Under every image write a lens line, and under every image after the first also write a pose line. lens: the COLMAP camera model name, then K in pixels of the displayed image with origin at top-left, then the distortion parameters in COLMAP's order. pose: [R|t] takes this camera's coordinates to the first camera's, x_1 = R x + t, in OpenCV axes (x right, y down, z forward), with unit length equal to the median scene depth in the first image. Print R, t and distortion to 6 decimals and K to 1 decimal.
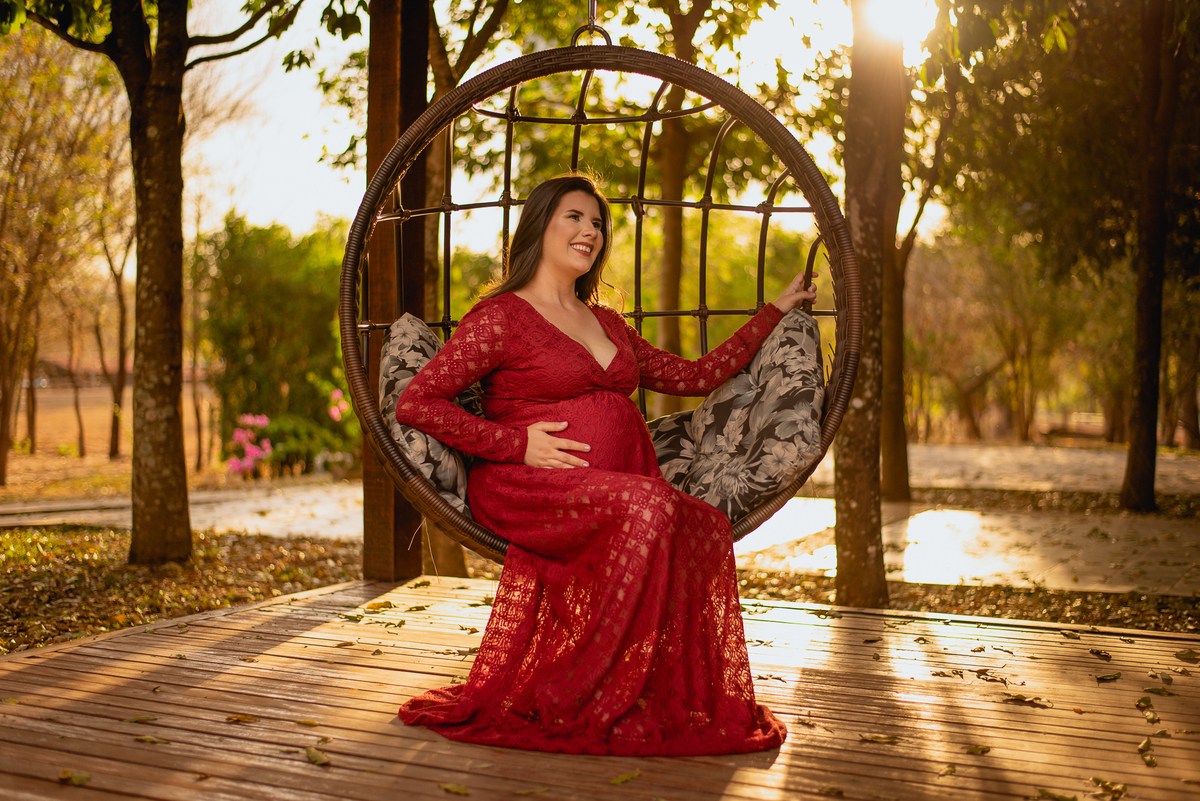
lens RADIAL K [[1636.7, 0, 592.0], [0, 1636.7, 433.7], [0, 0, 1]] dist [-0.083423, 0.000000]
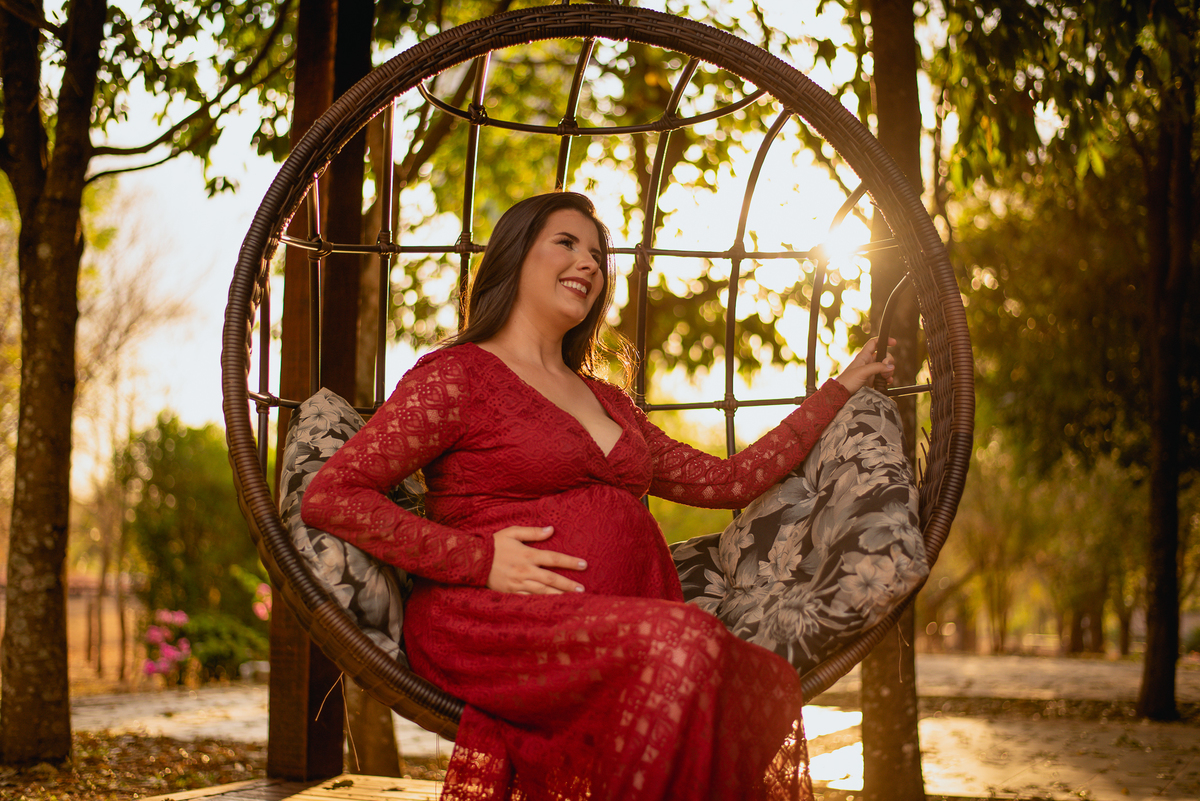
lens RADIAL K [[1772.5, 0, 597.3], [0, 1772.5, 397.0], [0, 0, 1]] dist [-0.089908, 0.000000]
pose [[0.999507, 0.011832, 0.029066, -0.017674], [-0.007794, 0.990776, -0.135282, 0.036751], [-0.030399, 0.134989, 0.990381, 0.249633]]
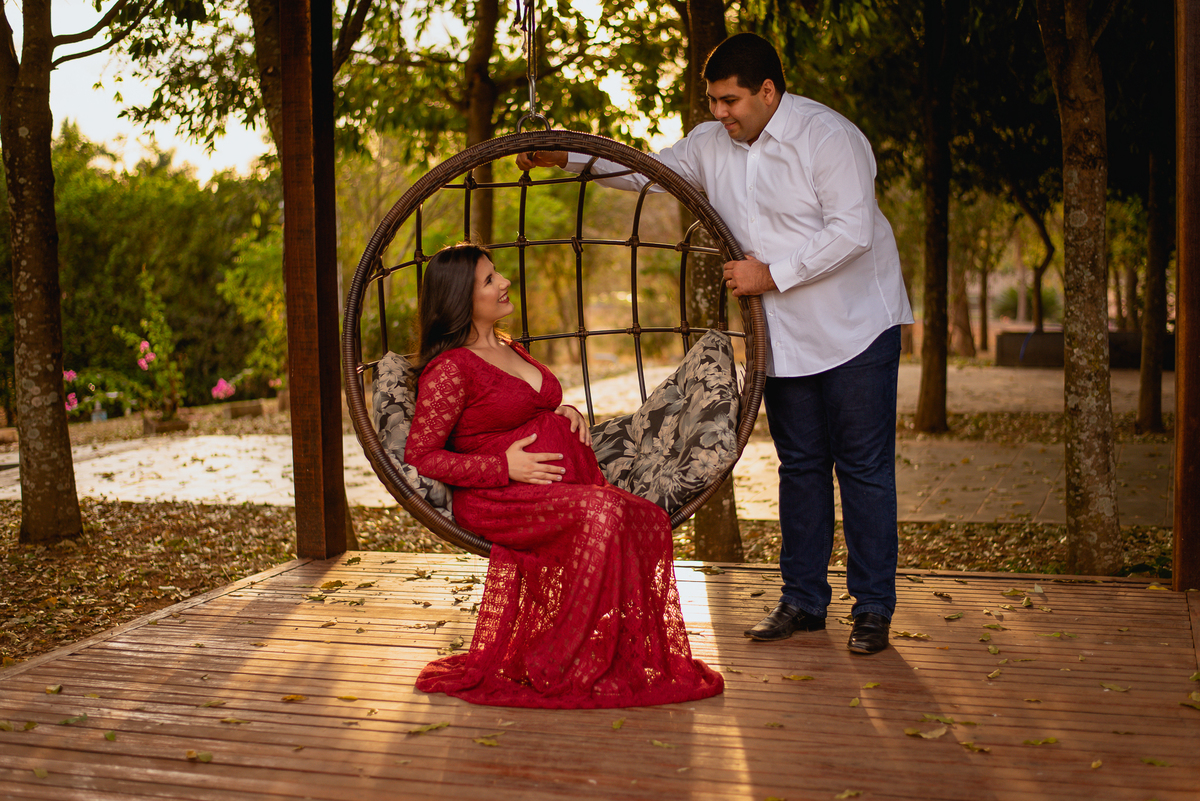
lens RADIAL K [[1772.5, 0, 603.5], [0, 1772.5, 403.8], [0, 0, 1]] dist [-0.089908, 0.000000]
pose [[0.997089, -0.057859, 0.049650, -0.024955], [0.056580, 0.998038, 0.026803, -0.065473], [-0.051103, -0.023915, 0.998407, -0.322101]]
